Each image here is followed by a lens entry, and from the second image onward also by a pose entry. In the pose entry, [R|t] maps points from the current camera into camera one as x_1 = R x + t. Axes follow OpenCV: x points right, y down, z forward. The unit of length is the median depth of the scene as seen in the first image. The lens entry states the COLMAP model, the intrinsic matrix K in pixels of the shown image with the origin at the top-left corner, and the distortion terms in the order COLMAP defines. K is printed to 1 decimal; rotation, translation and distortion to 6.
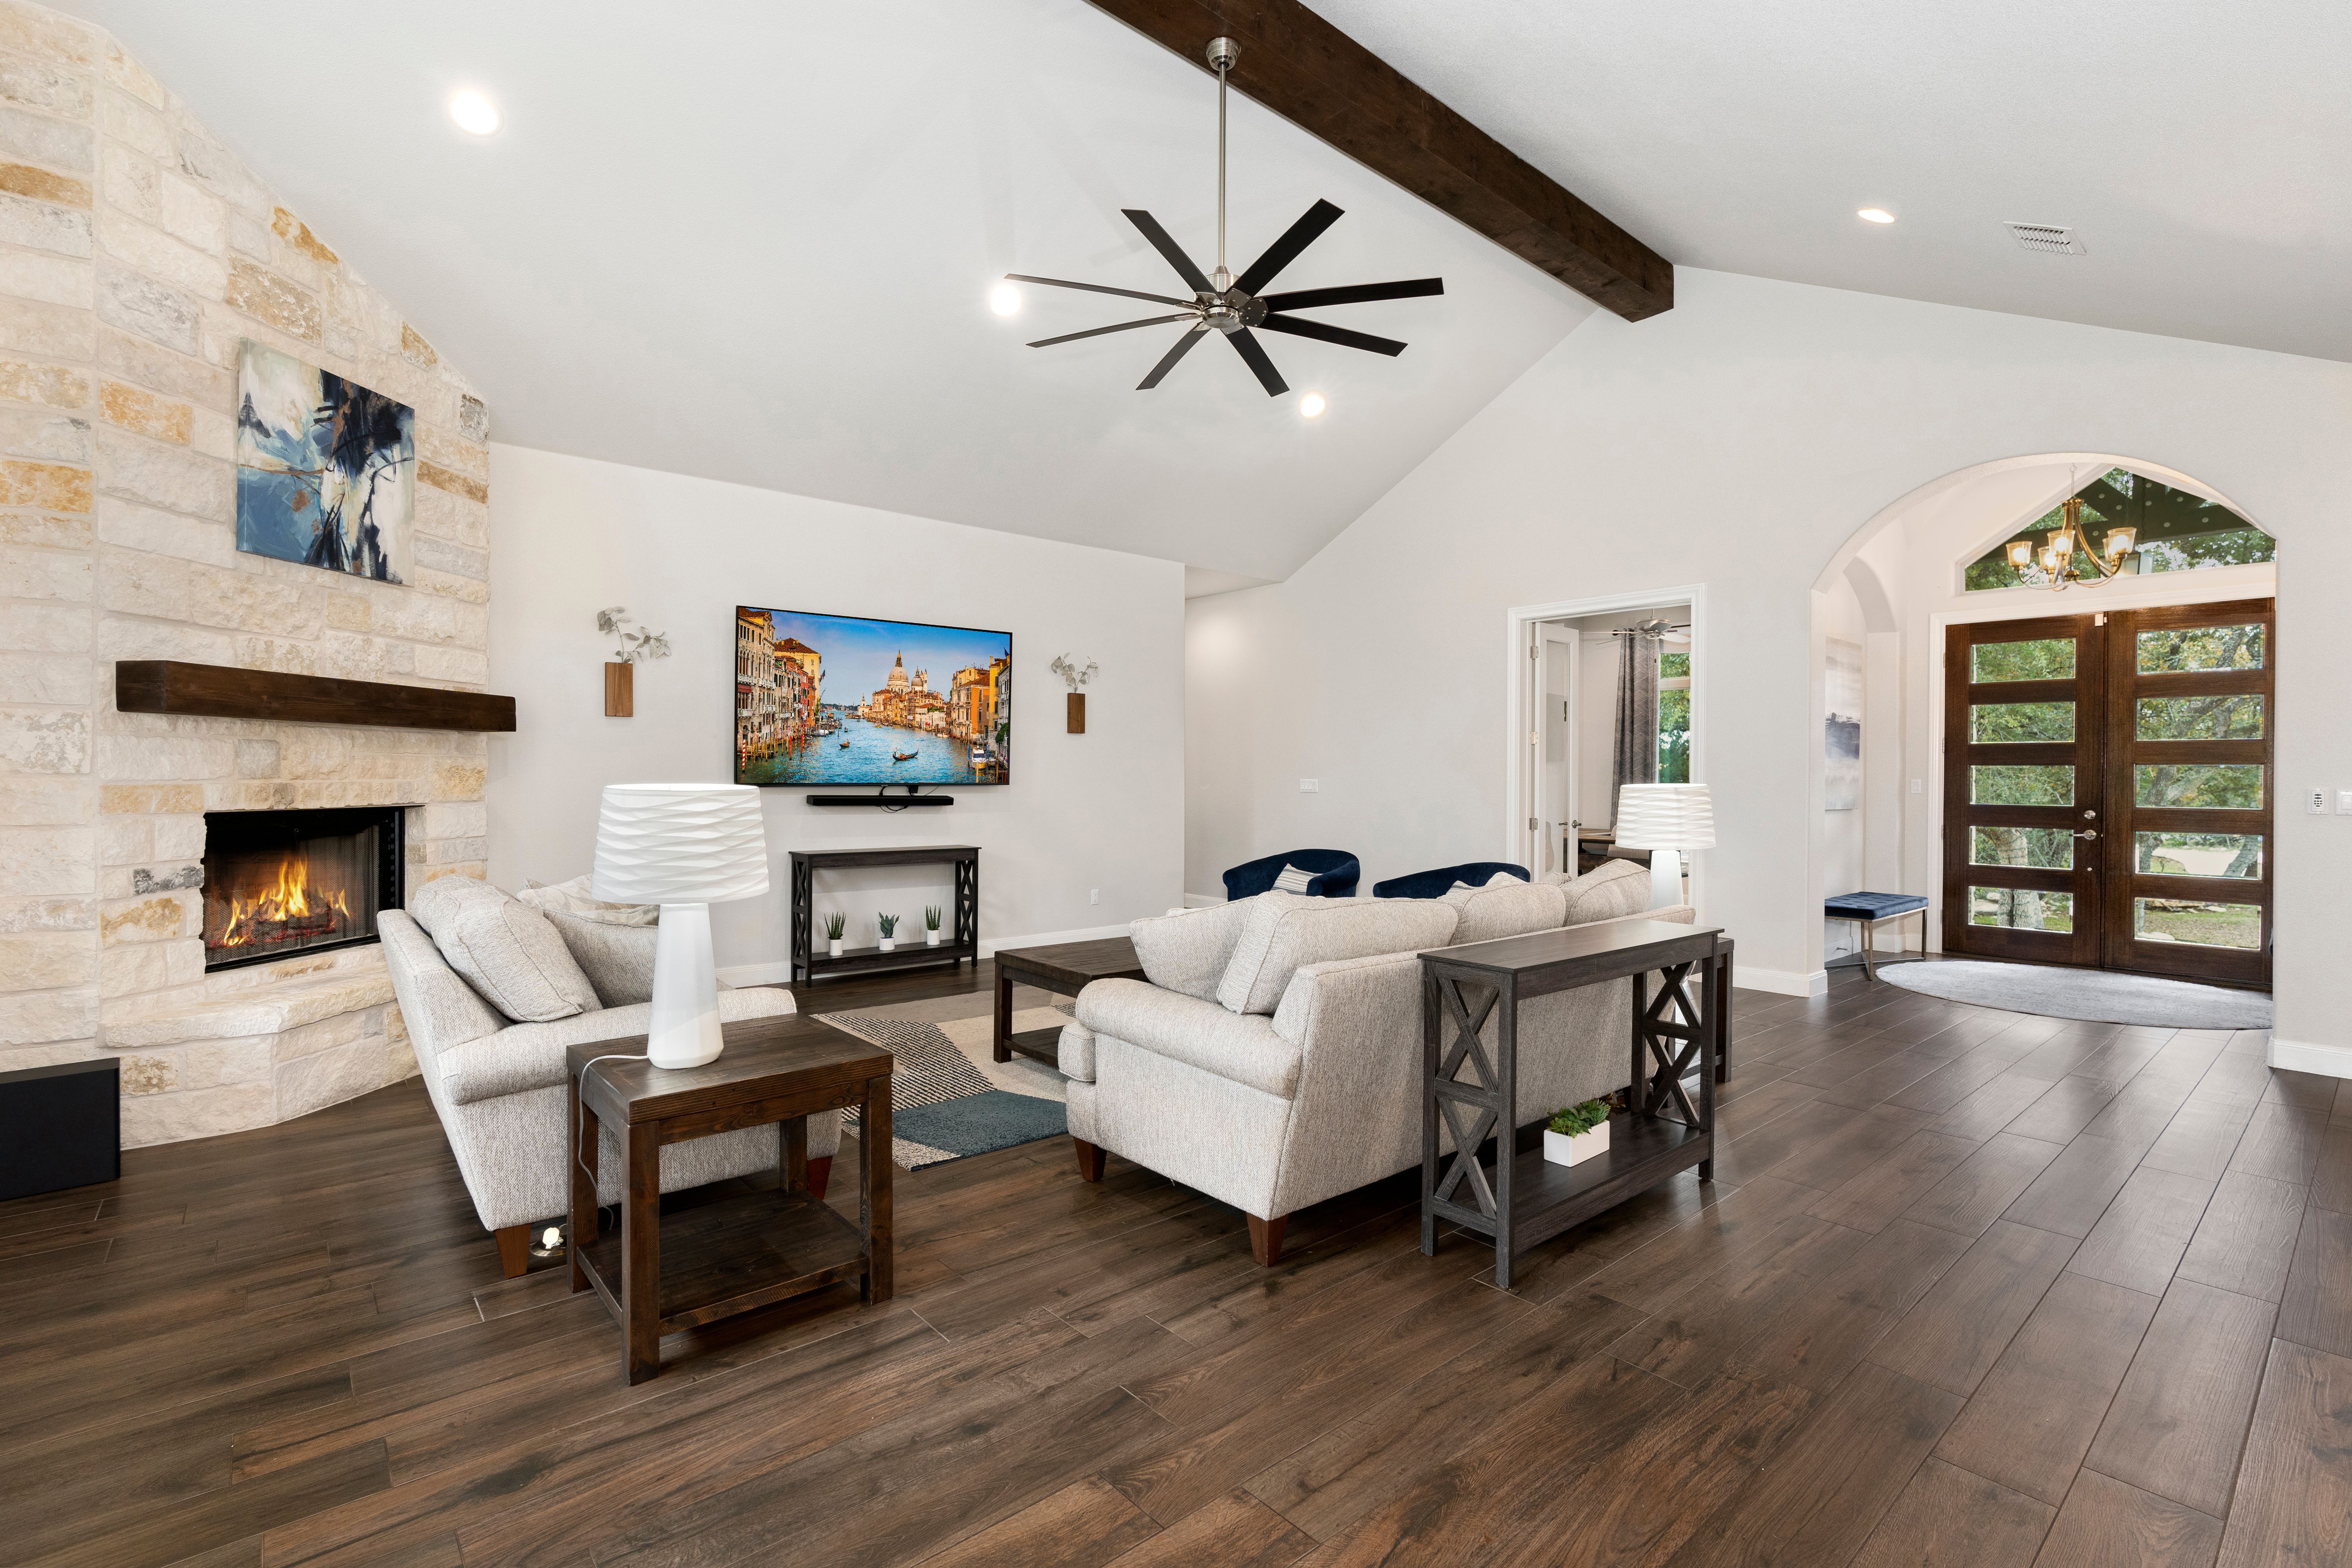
lens RADIAL K [[1071.4, 0, 1182.3], [0, 1071.4, 773.5], [0, 0, 1]] dist [-0.003476, 0.000831]
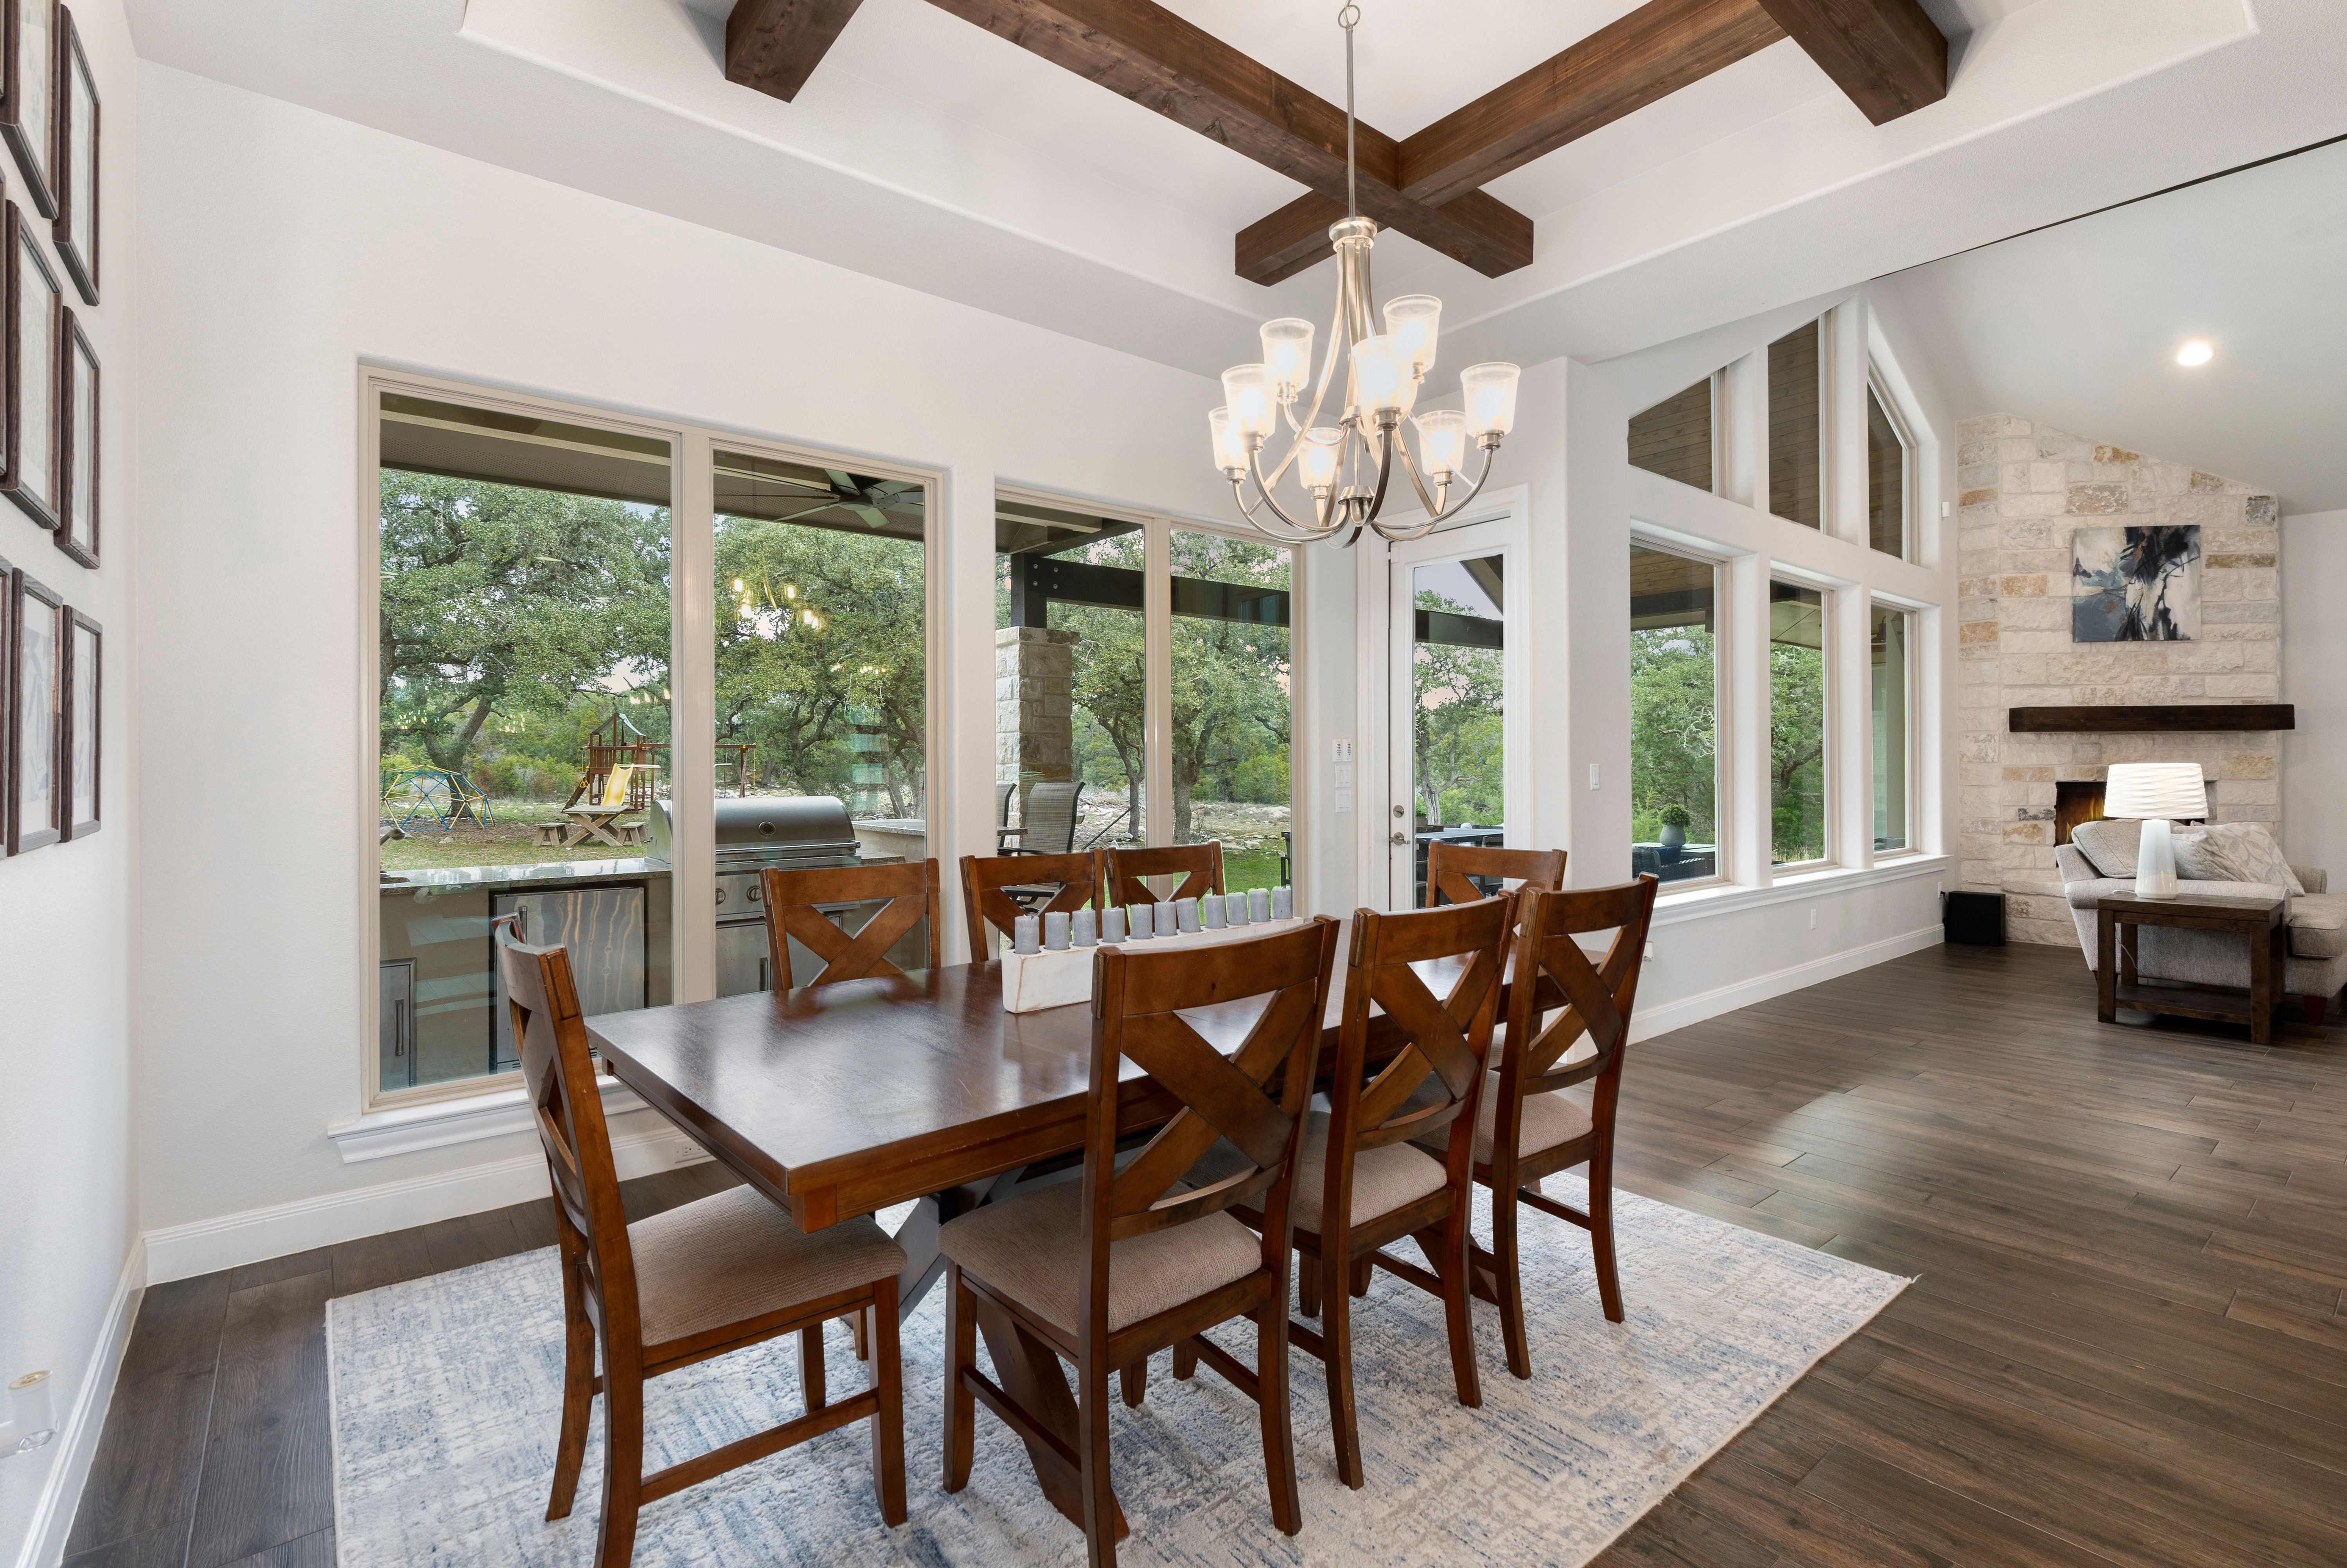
lens RADIAL K [[1069.2, 0, 1179.8], [0, 1069.2, 773.5], [0, 0, 1]] dist [-0.003476, 0.000831]
pose [[-0.023003, 0.002430, -0.999732, 0.908511], [0.006377, 0.999977, 0.002284, 0.006327], [0.999715, -0.006323, -0.023018, -0.466442]]
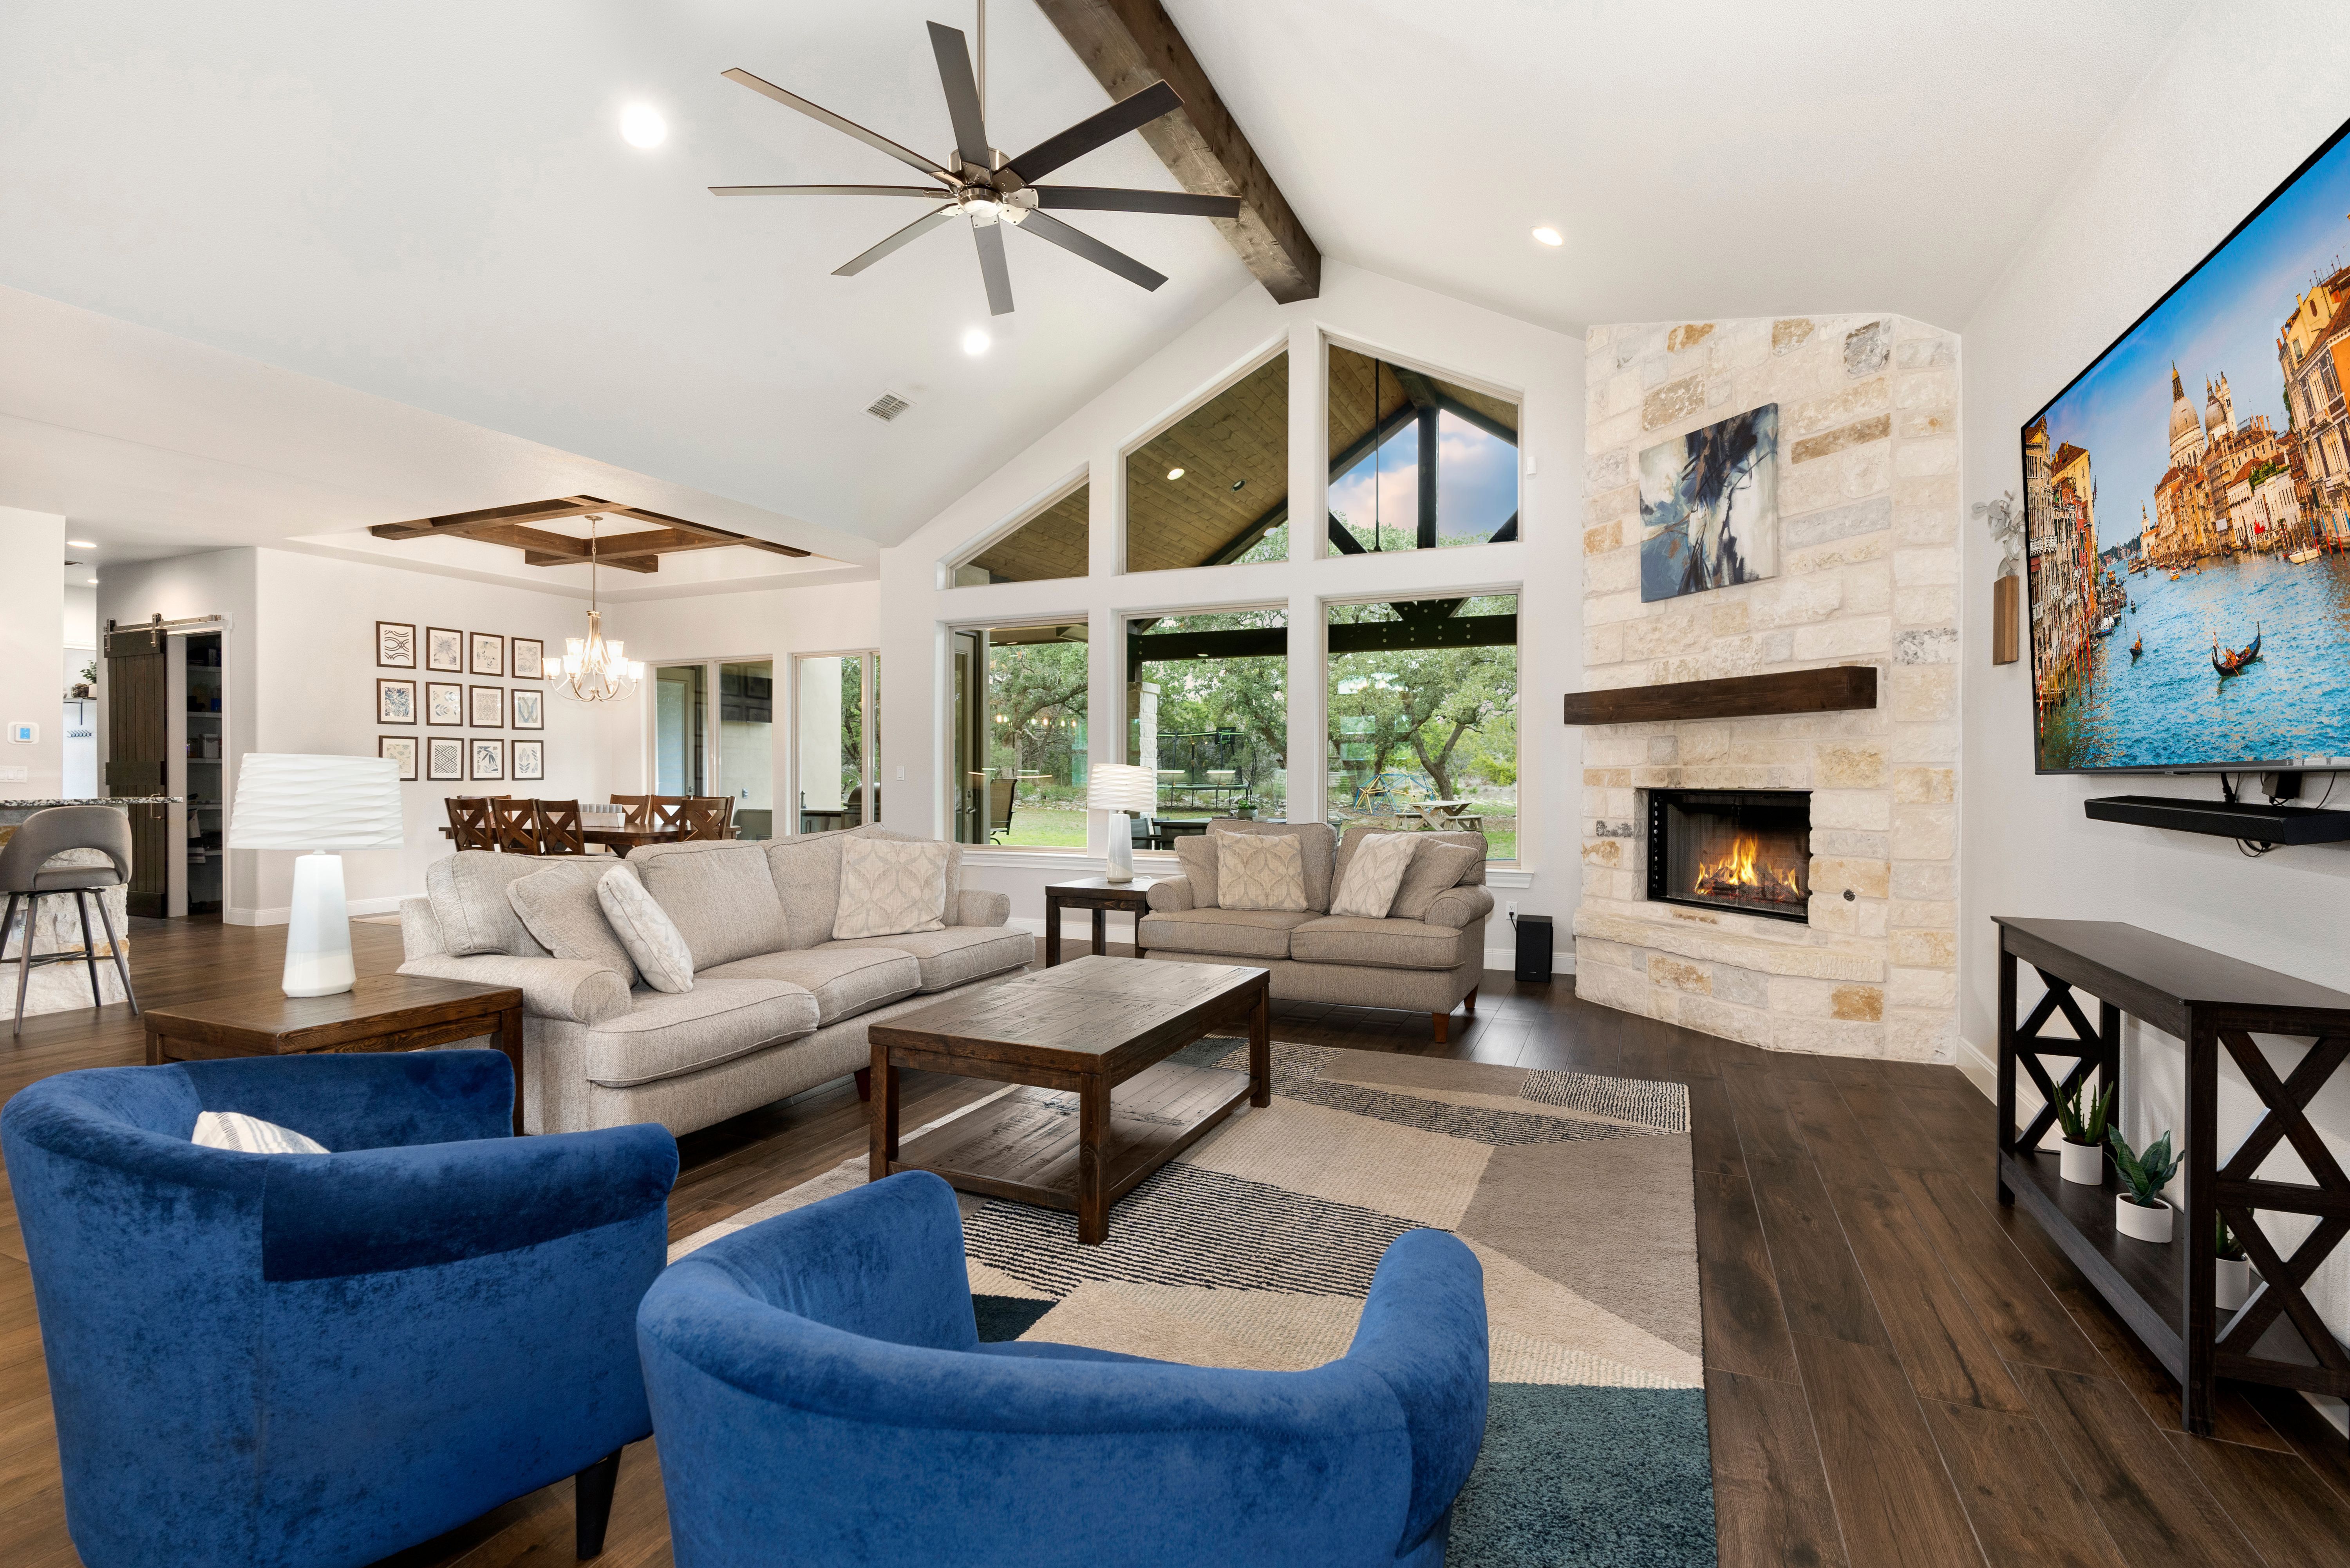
lens RADIAL K [[1070.7, 0, 1181.3], [0, 1070.7, 773.5], [0, 0, 1]] dist [-0.003476, 0.000831]
pose [[-0.901098, -0.003641, -0.433601, 0.247994], [-0.002669, 0.999992, -0.002851, 0.019583], [0.433608, -0.001412, -0.901101, 1.777880]]
